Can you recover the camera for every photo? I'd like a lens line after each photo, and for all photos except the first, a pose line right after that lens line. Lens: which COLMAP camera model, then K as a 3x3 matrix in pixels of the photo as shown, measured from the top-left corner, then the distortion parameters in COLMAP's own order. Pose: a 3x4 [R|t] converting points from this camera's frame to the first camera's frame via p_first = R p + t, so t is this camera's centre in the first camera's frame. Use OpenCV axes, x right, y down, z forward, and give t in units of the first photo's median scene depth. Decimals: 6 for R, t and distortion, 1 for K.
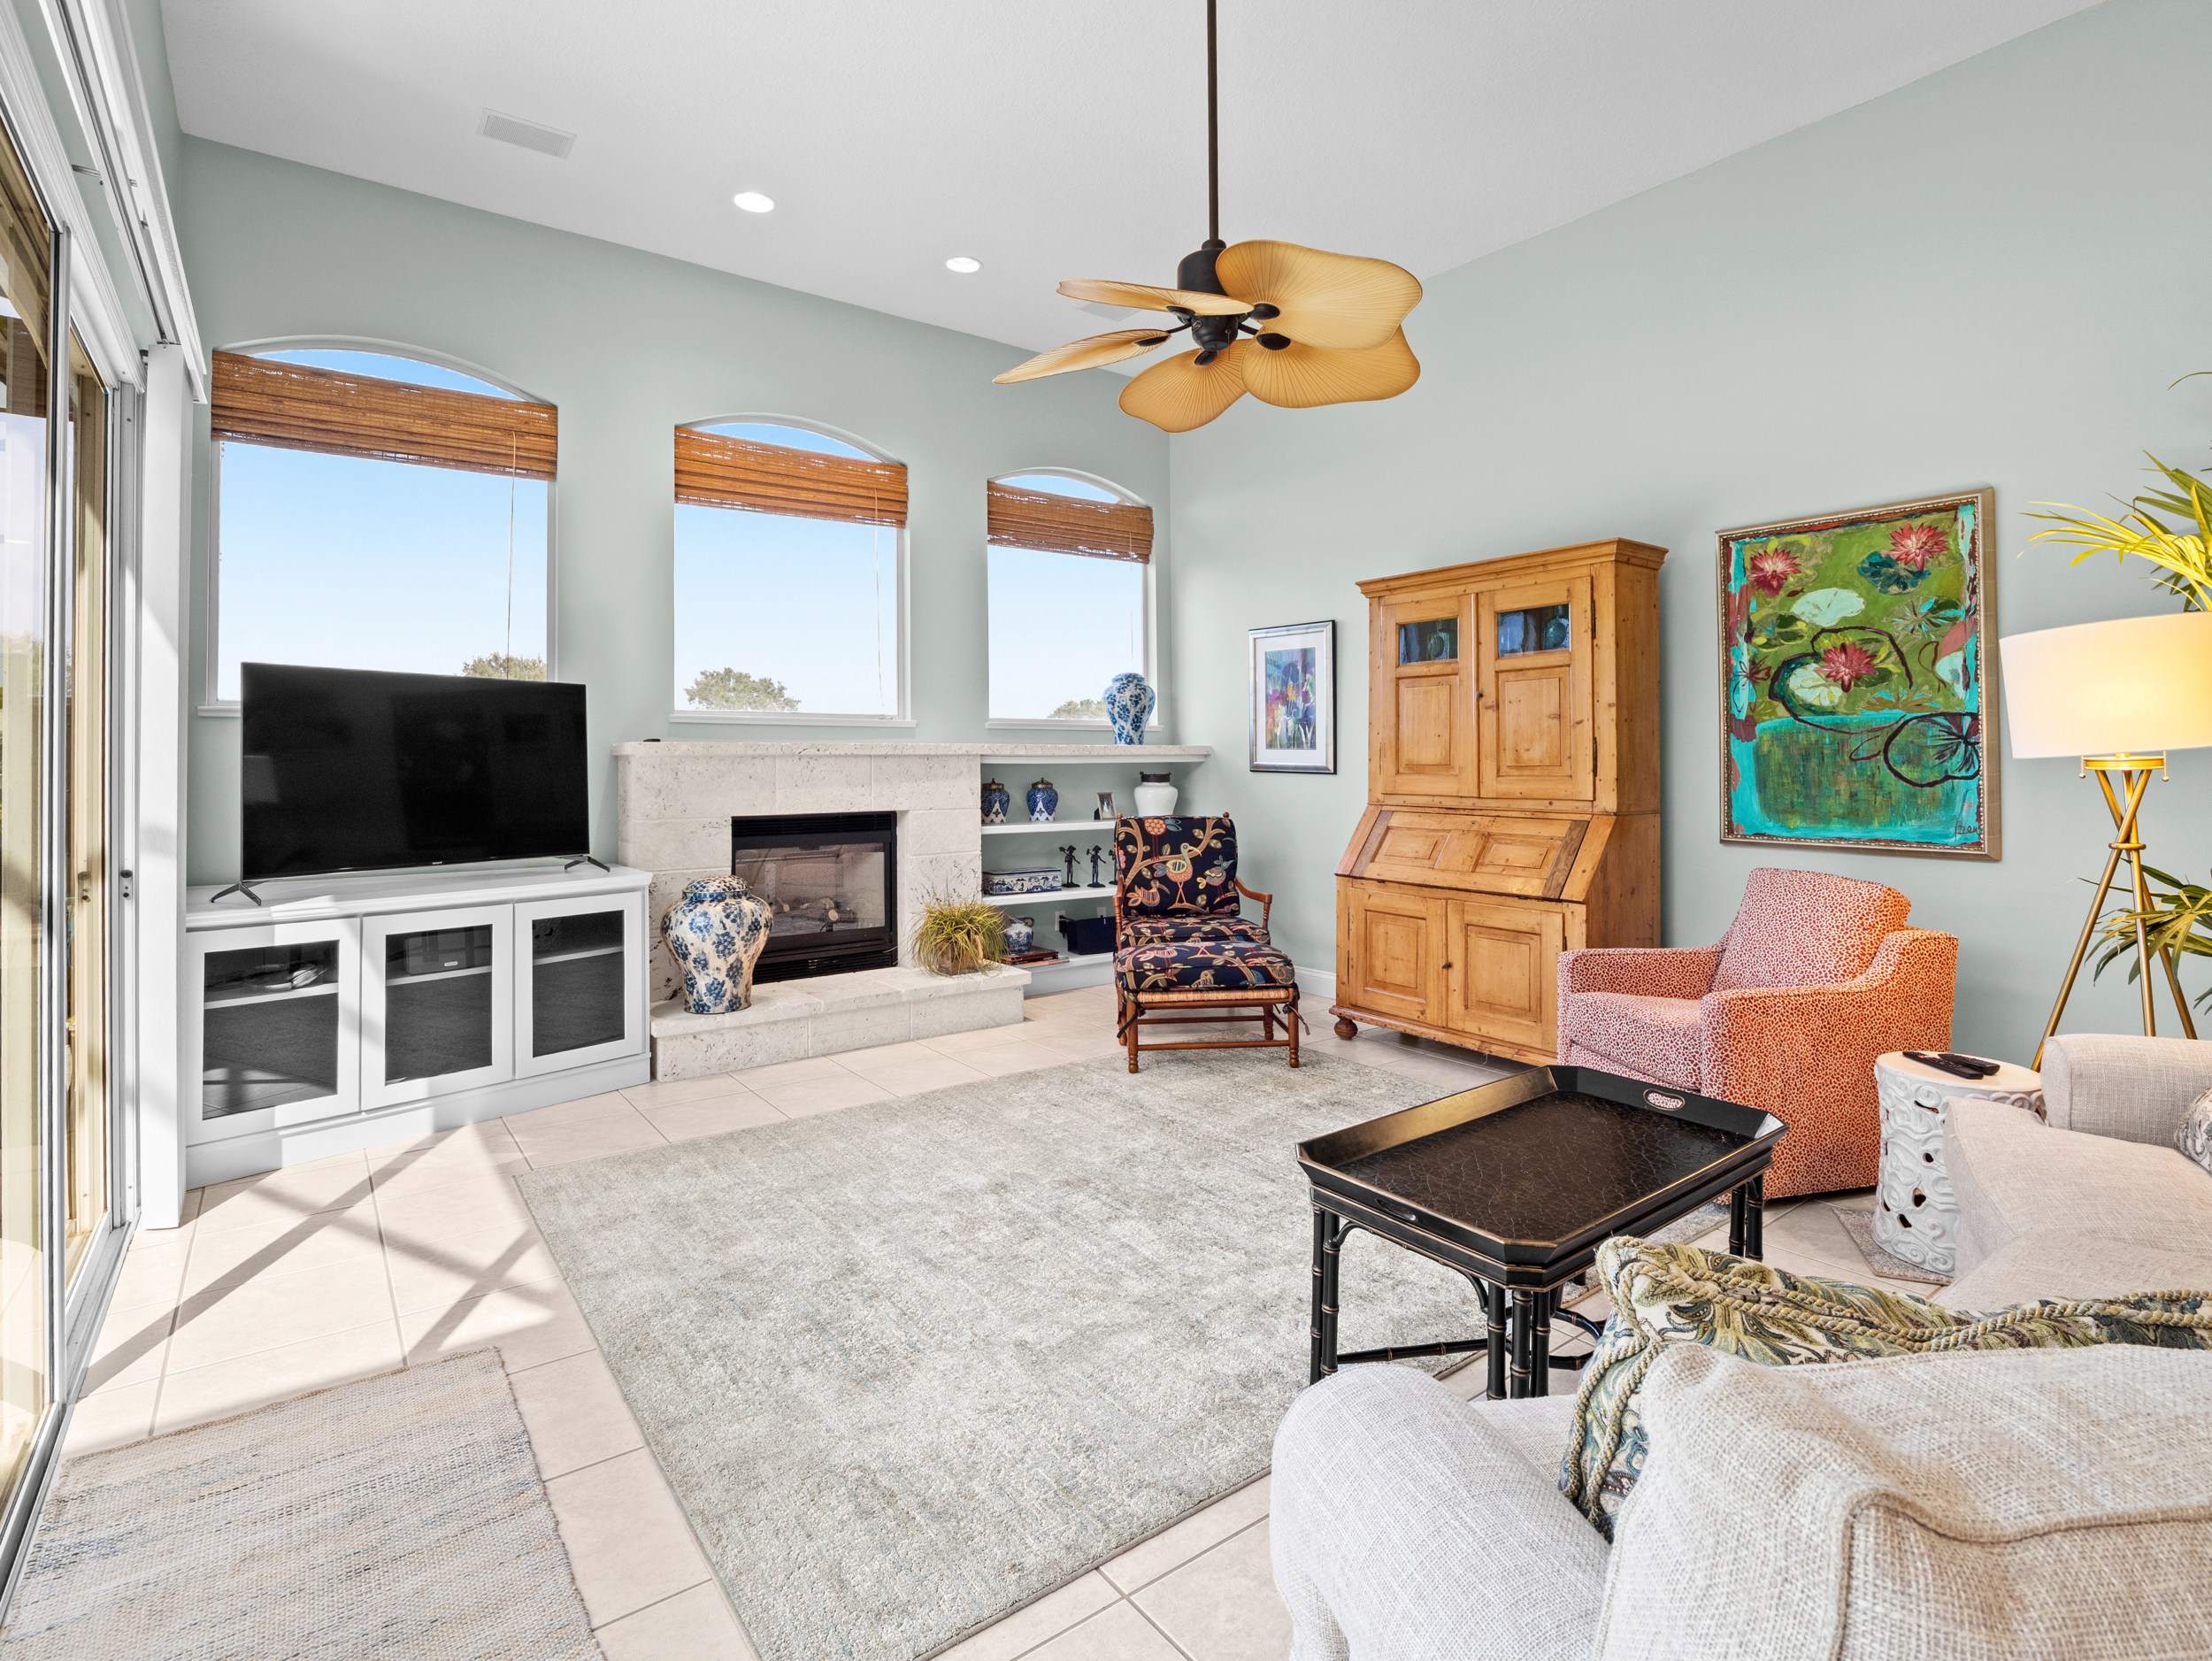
lens RADIAL K [[1081.9, 0, 1099.8], [0, 1081.9, 750.1], [0, 0, 1]] dist [-0.009228, -0.005314]
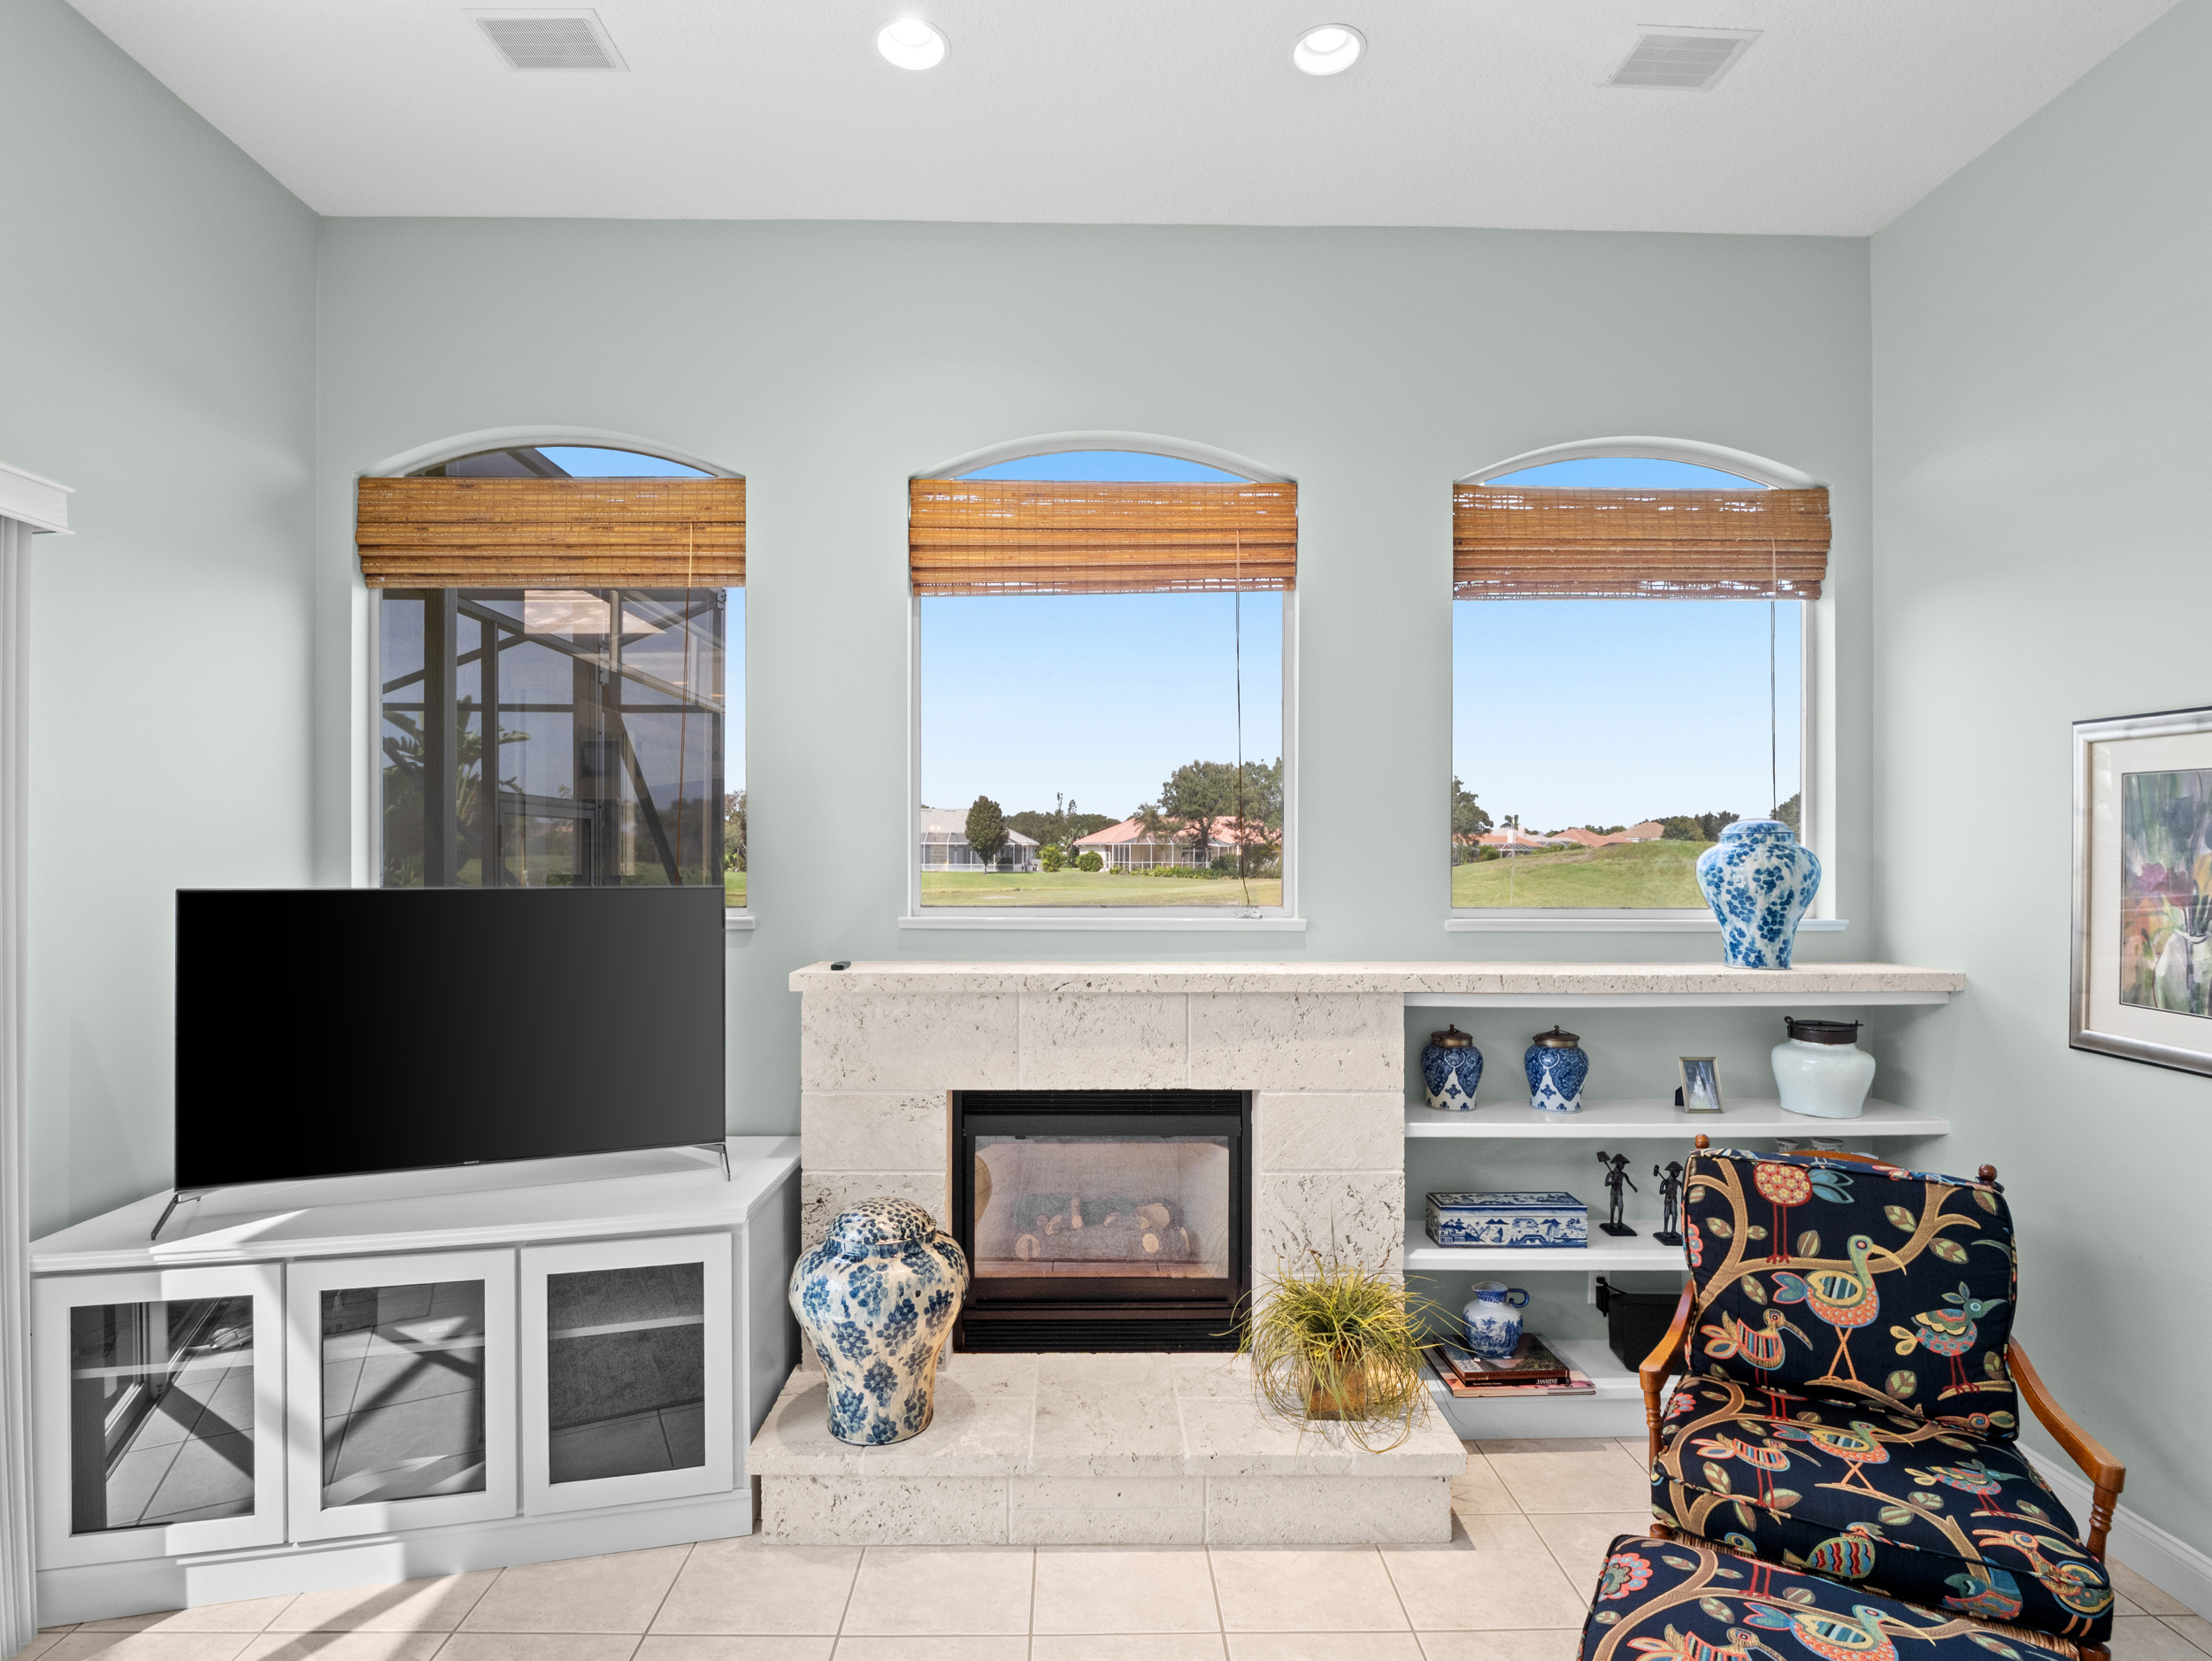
lens RADIAL K [[1081.9, 0, 1099.1], [0, 1081.9, 860.1], [0, 0, 1]] dist [-0.009228, -0.005314]
pose [[0.813837, 0.010161, -0.581004, 0.094131], [-0.000307, 0.999854, 0.017056, -0.085229], [0.581093, -0.013702, 0.813722, 0.574072]]
